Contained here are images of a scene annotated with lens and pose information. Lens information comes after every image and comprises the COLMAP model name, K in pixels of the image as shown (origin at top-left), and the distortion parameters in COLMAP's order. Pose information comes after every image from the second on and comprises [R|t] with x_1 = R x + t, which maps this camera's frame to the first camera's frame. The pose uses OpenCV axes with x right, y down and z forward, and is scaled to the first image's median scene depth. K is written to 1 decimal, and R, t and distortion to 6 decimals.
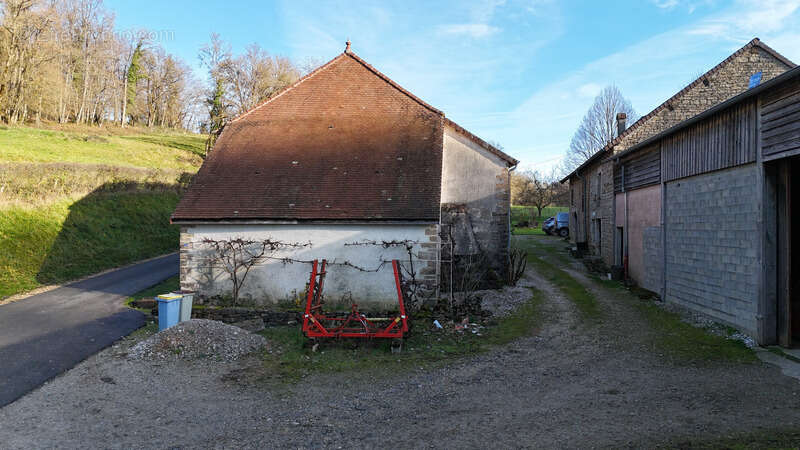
lens RADIAL K [[581.7, 0, 400.0], [0, 581.7, 225.0], [0, 0, 1]] dist [0.093967, -0.098711]
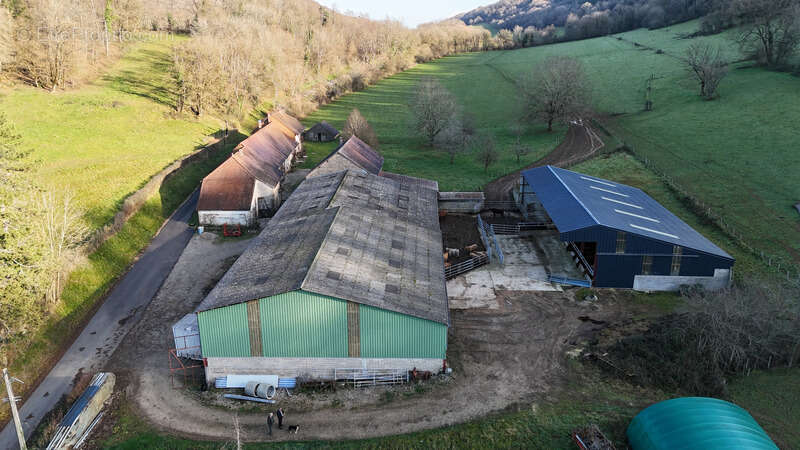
lens RADIAL K [[581.7, 0, 400.0], [0, 581.7, 225.0], [0, 0, 1]] dist [0.093967, -0.098711]
pose [[0.997657, -0.026787, 0.062948, 1.027730], [0.005868, 0.950267, 0.311380, -1.439961], [-0.068158, -0.310282, 0.948198, -3.912814]]
